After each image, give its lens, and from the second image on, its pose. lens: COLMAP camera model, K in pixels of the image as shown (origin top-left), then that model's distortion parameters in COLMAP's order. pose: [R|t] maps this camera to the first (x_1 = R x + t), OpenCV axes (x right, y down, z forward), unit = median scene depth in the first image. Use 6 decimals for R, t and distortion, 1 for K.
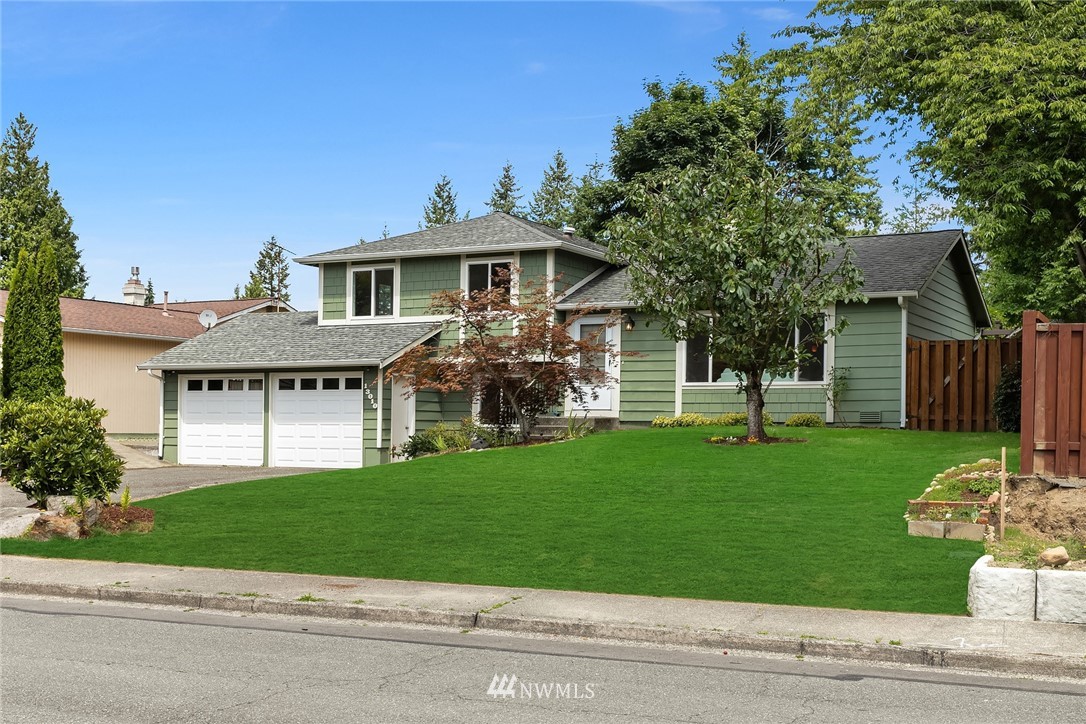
lens RADIAL K [[1327.9, 0, 543.3], [0, 1327.9, 434.4], [0, 0, 1]] dist [-0.003106, 0.041422]
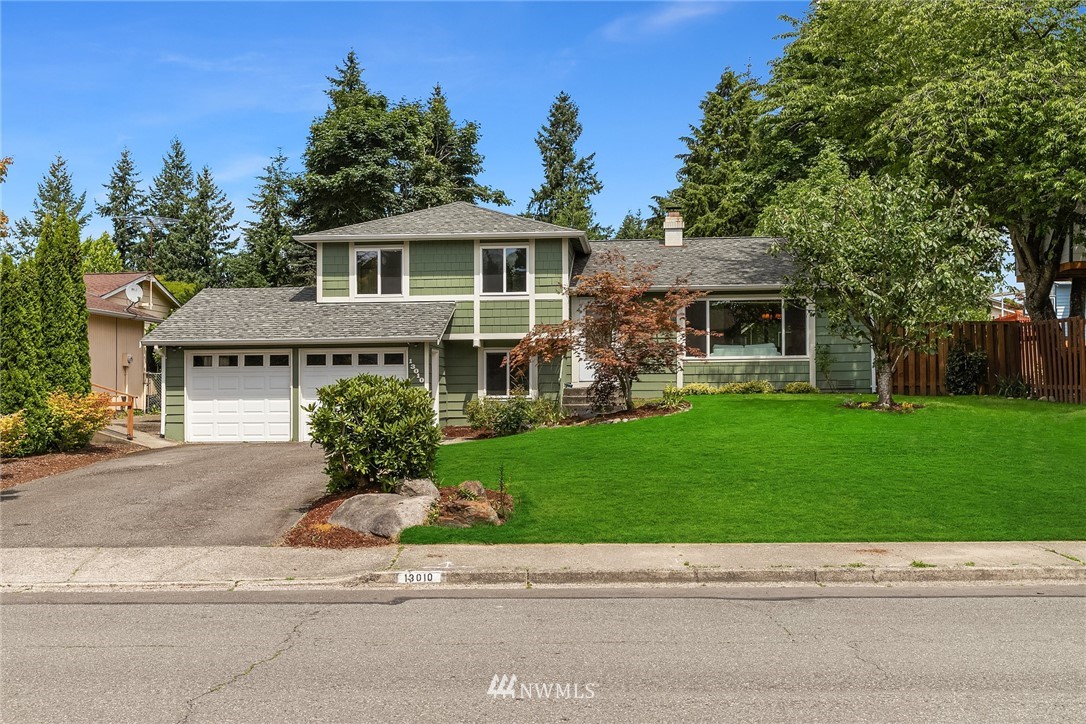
lens RADIAL K [[1135.6, 0, 543.1], [0, 1135.6, 361.1], [0, 0, 1]] dist [0.031558, -0.010815]
pose [[0.914442, -0.005599, 0.404679, -0.381289], [0.018343, 0.999450, -0.027621, -0.009298], [-0.404301, 0.032681, 0.914042, 0.129439]]
